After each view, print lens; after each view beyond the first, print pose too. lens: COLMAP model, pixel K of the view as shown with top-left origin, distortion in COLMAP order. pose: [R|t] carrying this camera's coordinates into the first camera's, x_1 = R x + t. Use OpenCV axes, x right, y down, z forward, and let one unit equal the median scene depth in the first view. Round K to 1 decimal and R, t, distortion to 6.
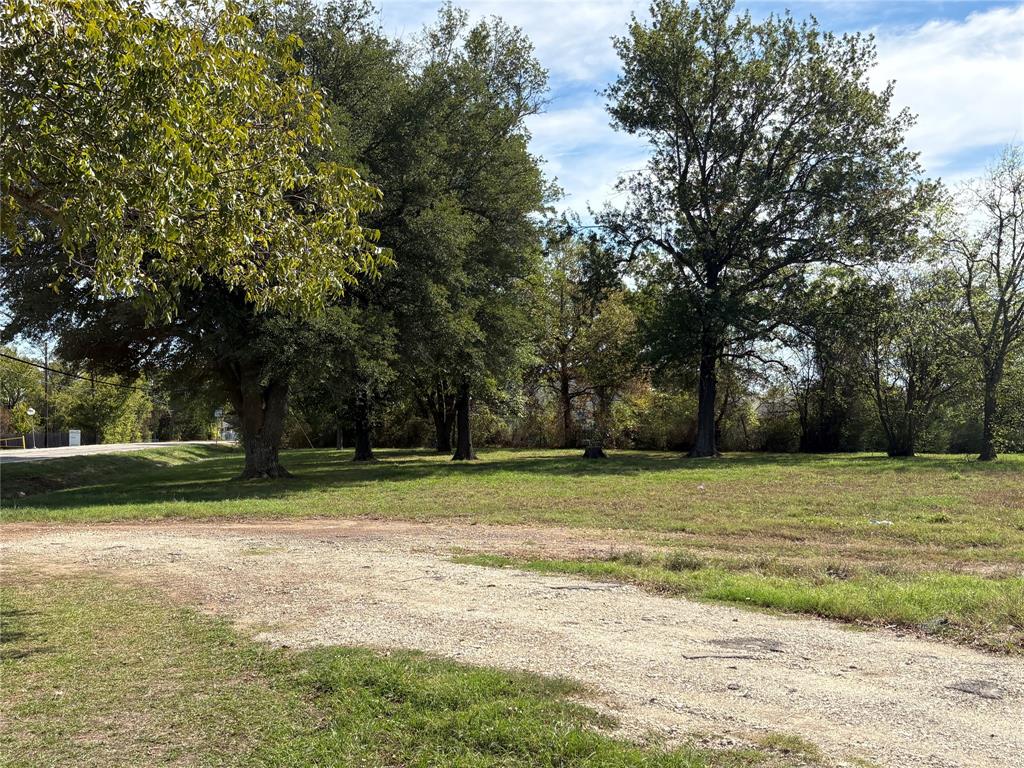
lens RADIAL K [[1104.1, 0, 512.9], [0, 1104.1, 394.4], [0, 0, 1]] dist [0.049039, 0.000000]
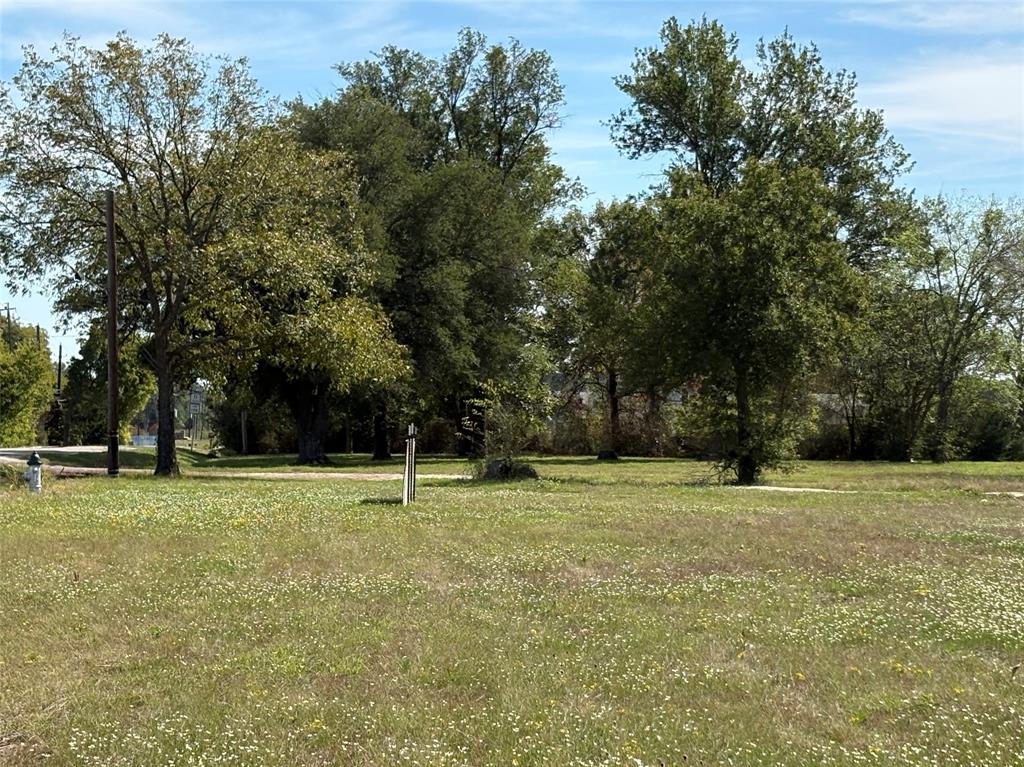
lens RADIAL K [[2060.3, 0, 513.3], [0, 2060.3, 379.0], [0, 0, 1]] dist [0.016569, 0.000000]
pose [[0.998233, 0.011735, -0.058257, 0.125444], [-0.011552, 0.999927, 0.003473, -0.031092], [0.058294, -0.002793, 0.998296, -1.164429]]
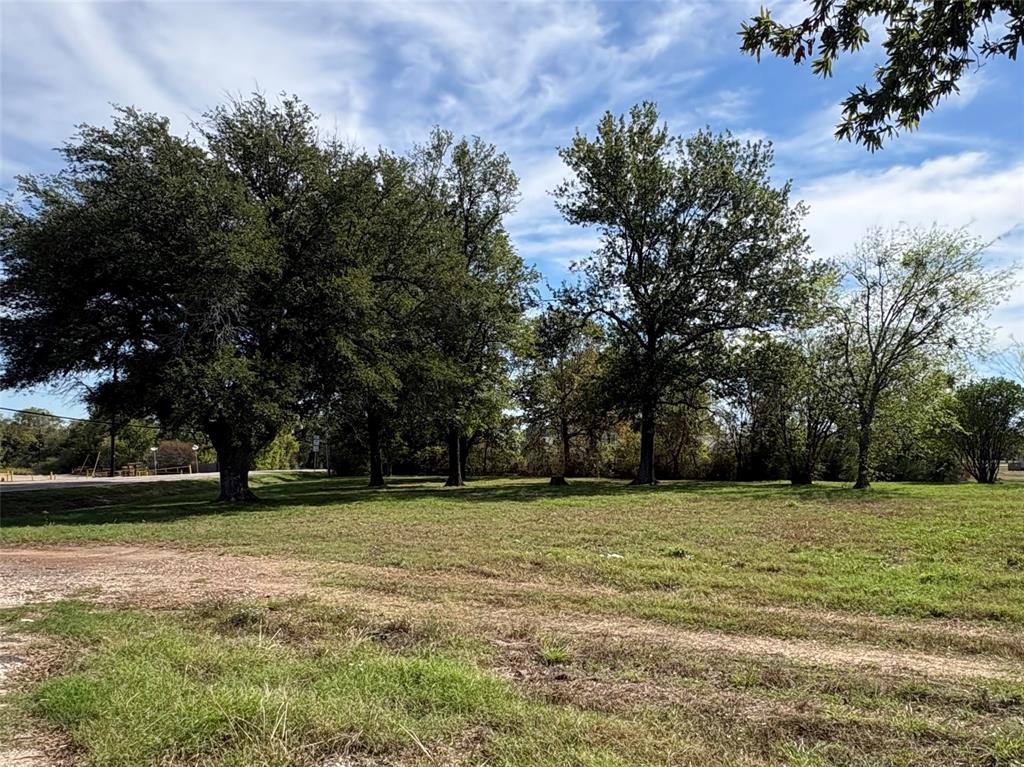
lens RADIAL K [[799.0, 0, 521.7], [0, 799.0, 433.7], [0, 0, 1]] dist [-0.002004, 0.017168]
pose [[0.997370, 0.000575, -0.072471, 0.127593], [-0.000771, 0.999996, -0.002671, 0.002194], [0.072469, 0.002720, 0.997367, 0.115433]]
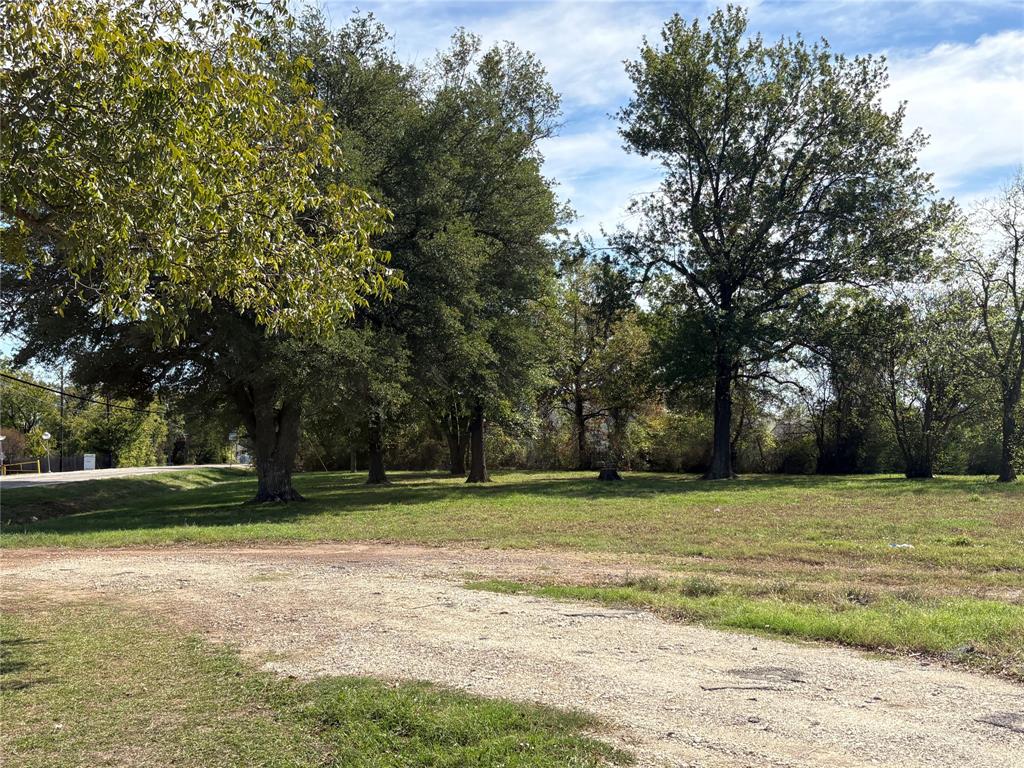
lens RADIAL K [[1104.1, 0, 515.1], [0, 1104.1, 381.4], [0, 0, 1]] dist [0.049039, 0.000000]
pose [[0.999932, -0.004091, -0.010888, 0.000475], [0.003745, 0.999491, -0.031668, -0.000088], [0.011012, 0.031625, 0.999439, 0.003784]]
